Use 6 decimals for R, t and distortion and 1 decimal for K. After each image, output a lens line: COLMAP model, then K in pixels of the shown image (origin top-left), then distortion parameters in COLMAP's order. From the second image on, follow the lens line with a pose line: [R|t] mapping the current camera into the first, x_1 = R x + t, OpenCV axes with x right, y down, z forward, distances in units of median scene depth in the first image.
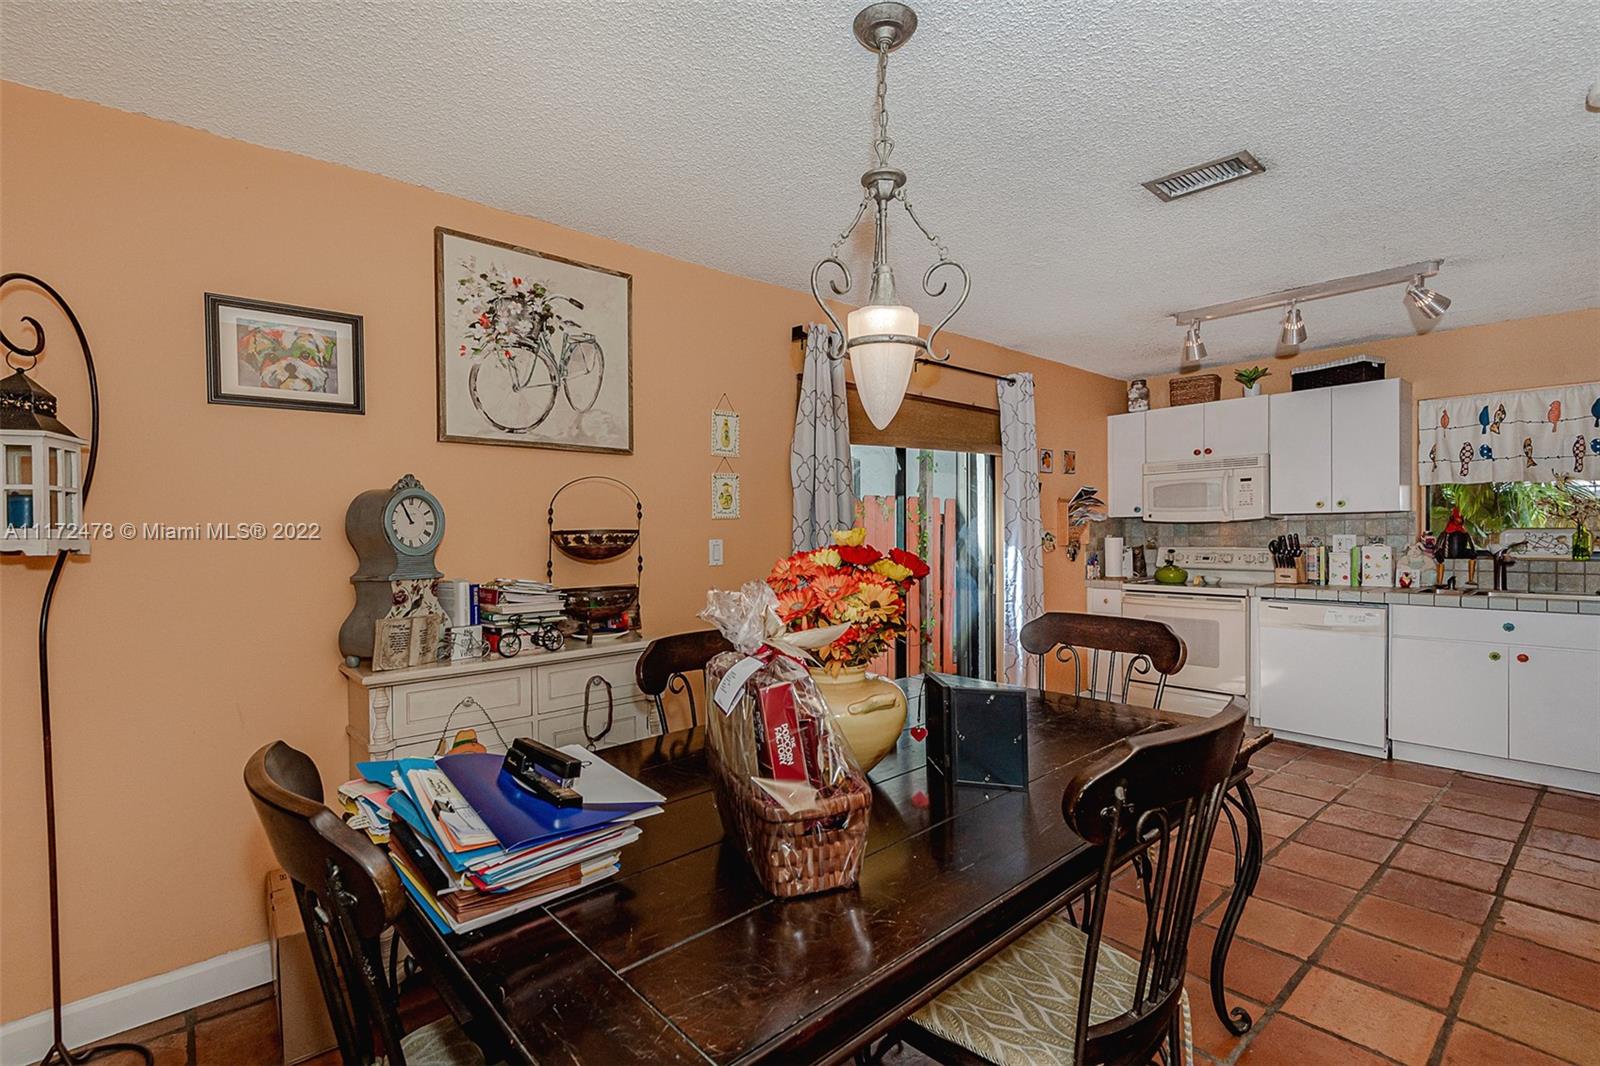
lens RADIAL K [[726.1, 0, 794.3], [0, 726.1, 546.2], [0, 0, 1]] dist [0.003600, -0.005295]
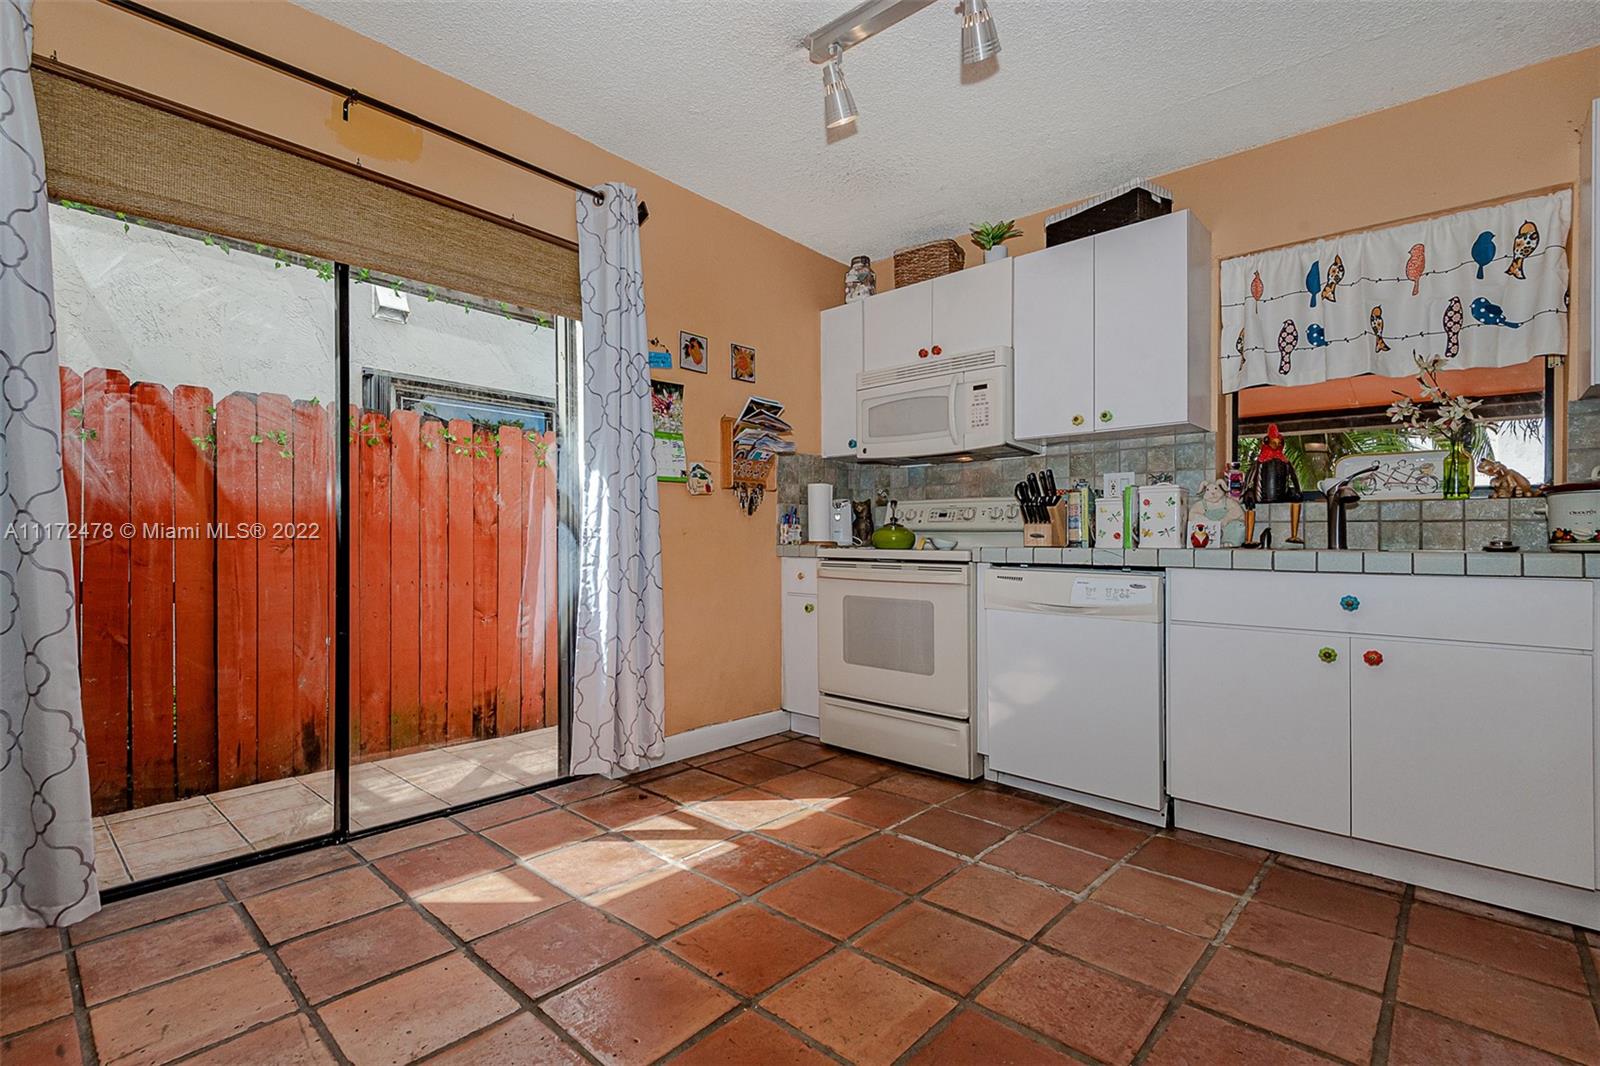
lens RADIAL K [[727.0, 0, 778.1], [0, 727.0, 537.1], [0, 0, 1]] dist [0.029377, -0.019915]
pose [[0.992635, 0.019478, 0.119569, 0.410558], [-0.016639, 0.999556, -0.024699, 0.070937], [-0.119997, 0.022528, 0.992519, 0.419543]]
